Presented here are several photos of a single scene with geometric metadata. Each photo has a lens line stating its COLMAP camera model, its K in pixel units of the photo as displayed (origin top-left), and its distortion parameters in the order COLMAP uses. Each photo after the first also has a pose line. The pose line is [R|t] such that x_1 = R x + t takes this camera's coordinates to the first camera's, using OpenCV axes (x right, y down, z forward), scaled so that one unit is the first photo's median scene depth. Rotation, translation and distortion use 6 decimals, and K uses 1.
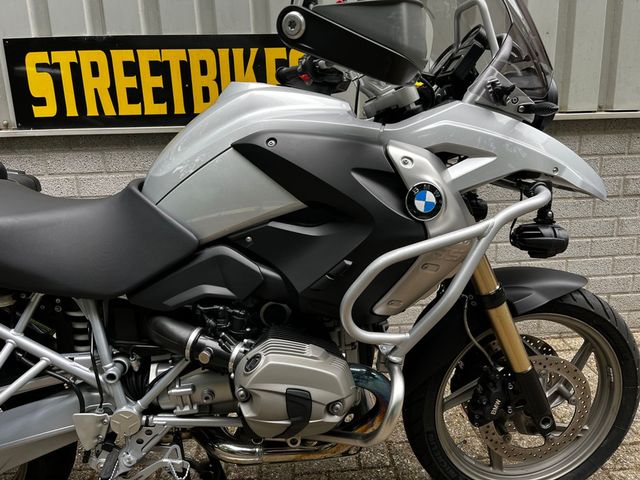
lens RADIAL K [[487.2, 0, 327.8], [0, 487.2, 241.9], [0, 0, 1]] dist [0.065229, -0.094389]
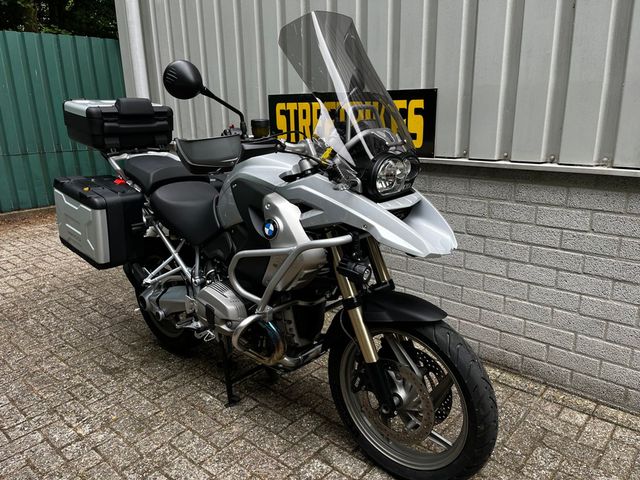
lens RADIAL K [[487.2, 0, 322.5], [0, 487.2, 242.5], [0, 0, 1]] dist [0.065229, -0.094389]
pose [[0.685664, 0.211855, -0.696407, 1.204673], [-0.187680, 0.975816, 0.112070, -0.205823], [0.703307, 0.053859, 0.708843, -0.105641]]
